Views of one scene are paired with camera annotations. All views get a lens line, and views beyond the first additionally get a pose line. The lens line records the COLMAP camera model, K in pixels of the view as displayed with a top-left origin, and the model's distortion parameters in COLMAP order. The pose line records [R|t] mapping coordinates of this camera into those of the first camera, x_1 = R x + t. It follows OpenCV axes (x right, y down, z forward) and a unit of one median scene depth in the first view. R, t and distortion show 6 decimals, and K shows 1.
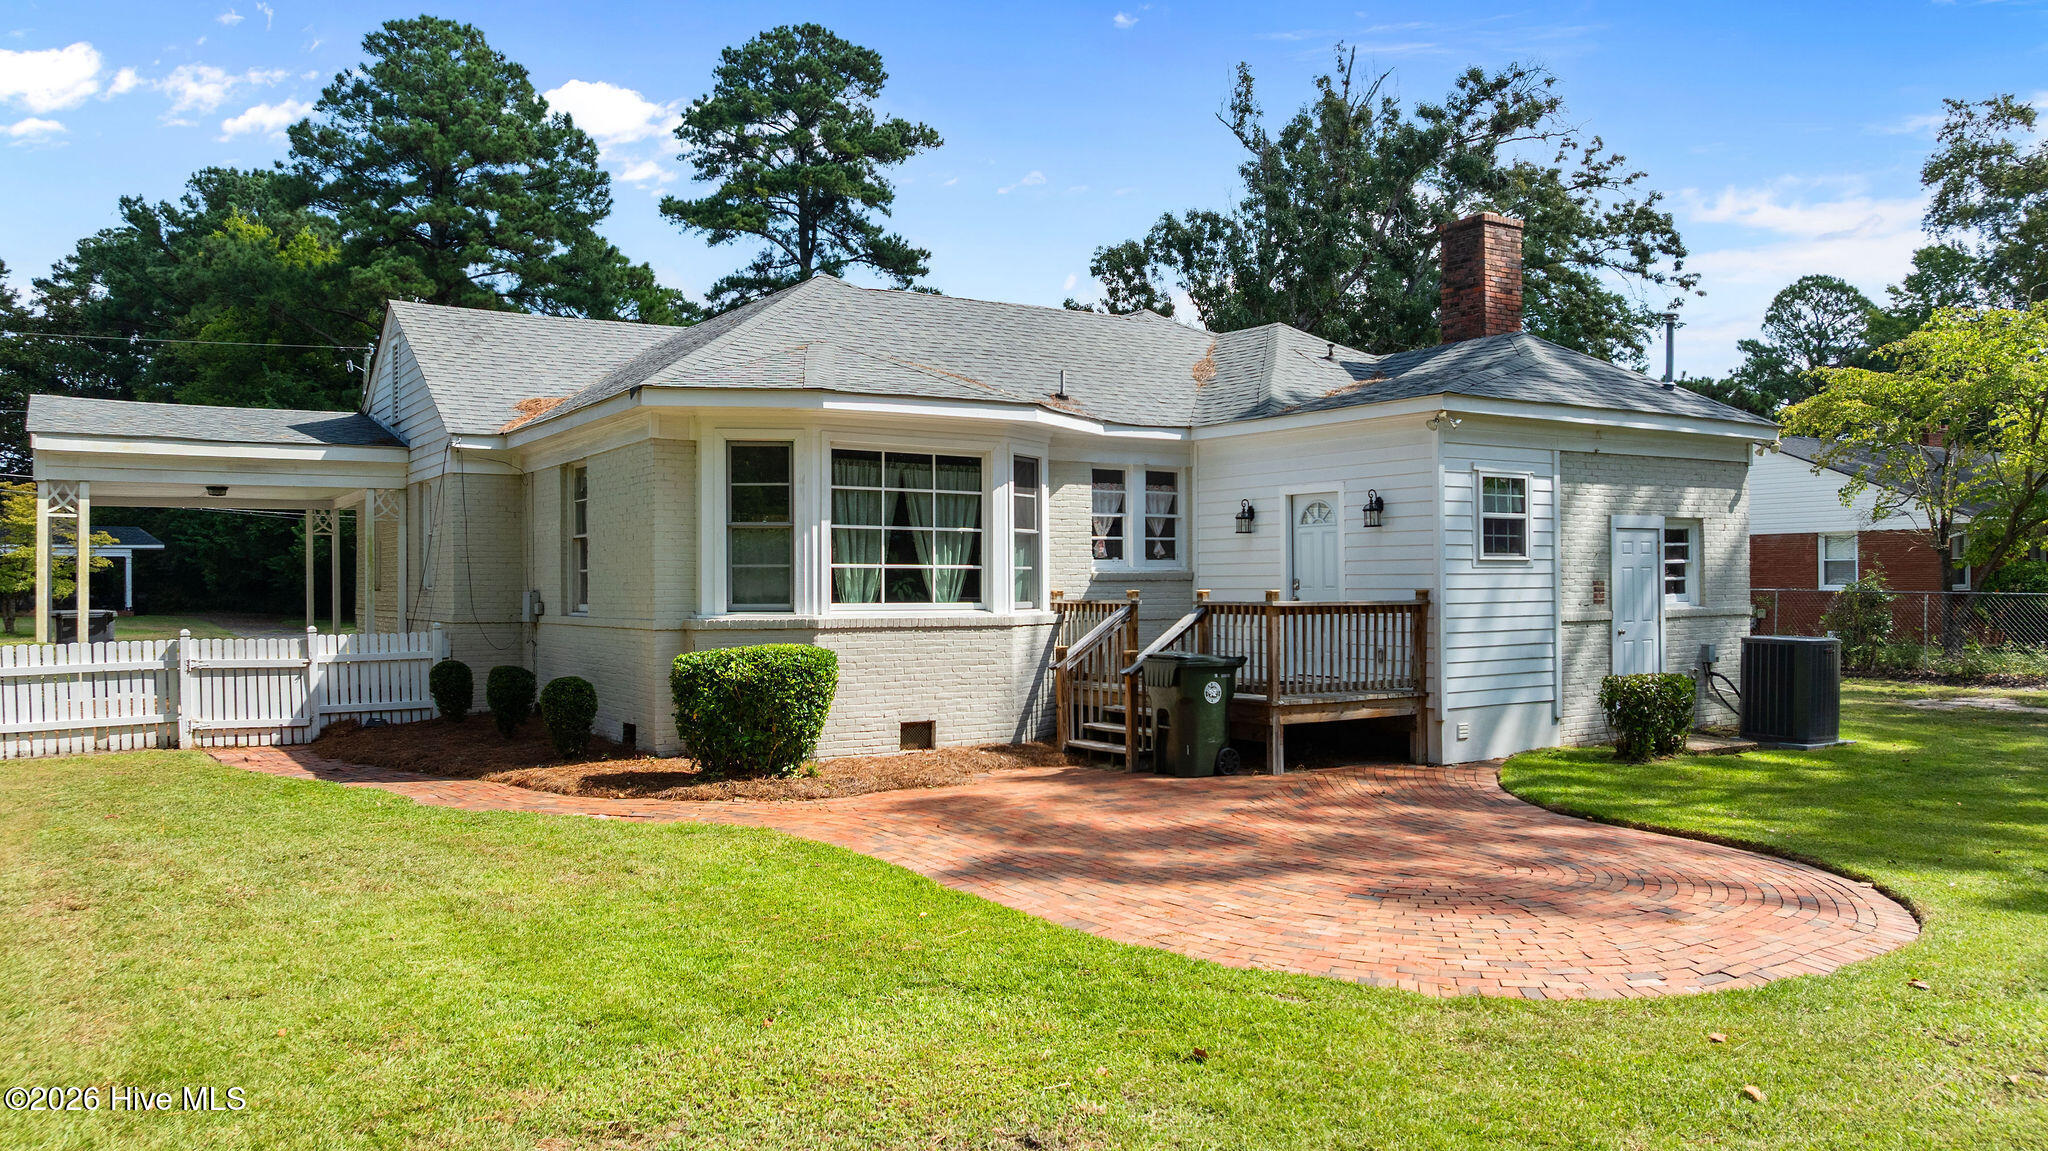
lens RADIAL K [[1485.5, 0, 1024.0], [0, 1485.5, 575.5], [0, 0, 1]] dist [-0.026192, 0.030794]
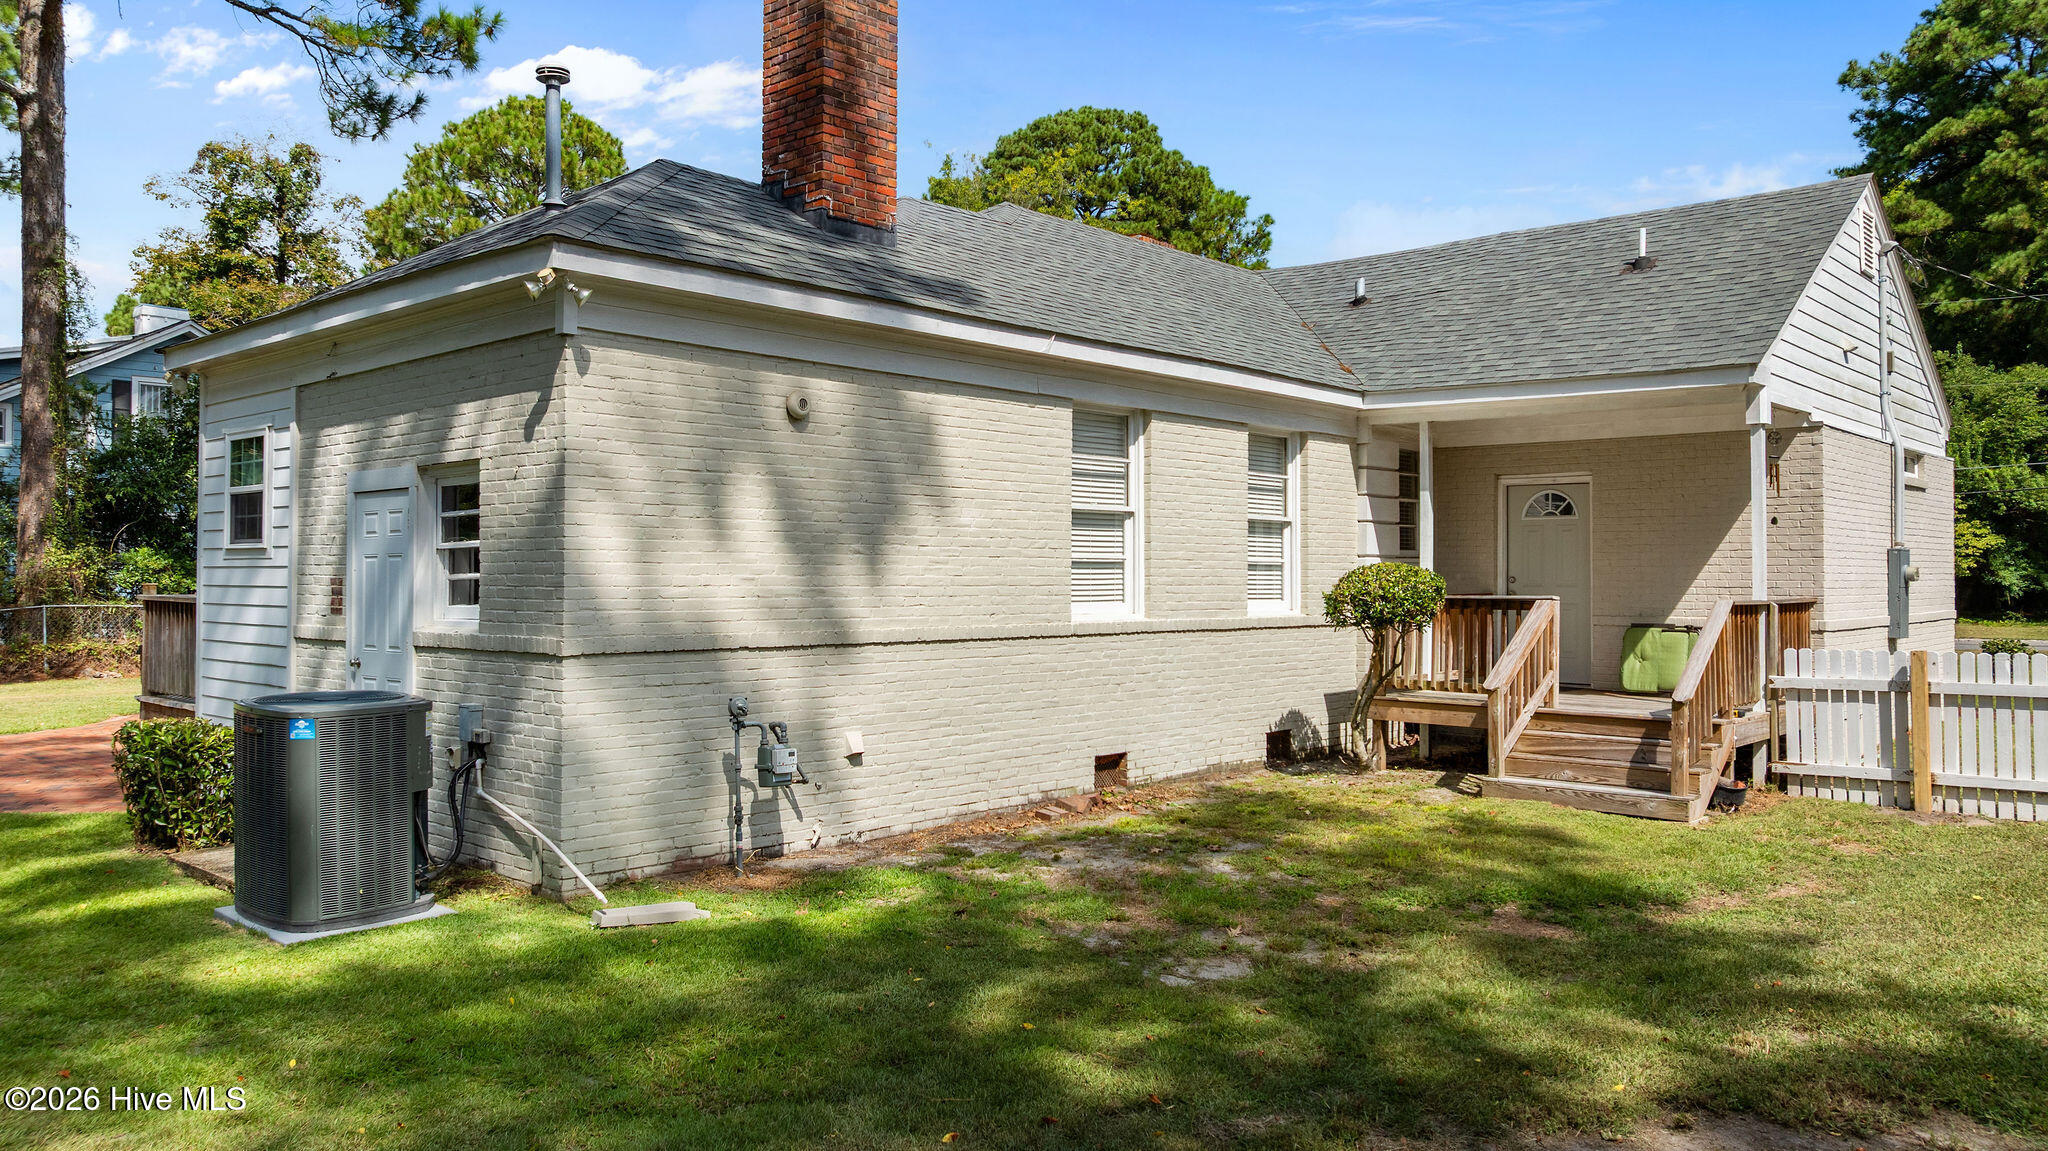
lens RADIAL K [[1461.8, 0, 1024.0], [0, 1461.8, 575.5], [0, 0, 1]] dist [-0.014861, 0.001586]
pose [[0.244554, 0.009265, -0.969591, 1.090410], [0.001782, 0.999948, 0.010005, -0.003338], [0.969634, -0.004175, 0.244525, 1.159373]]
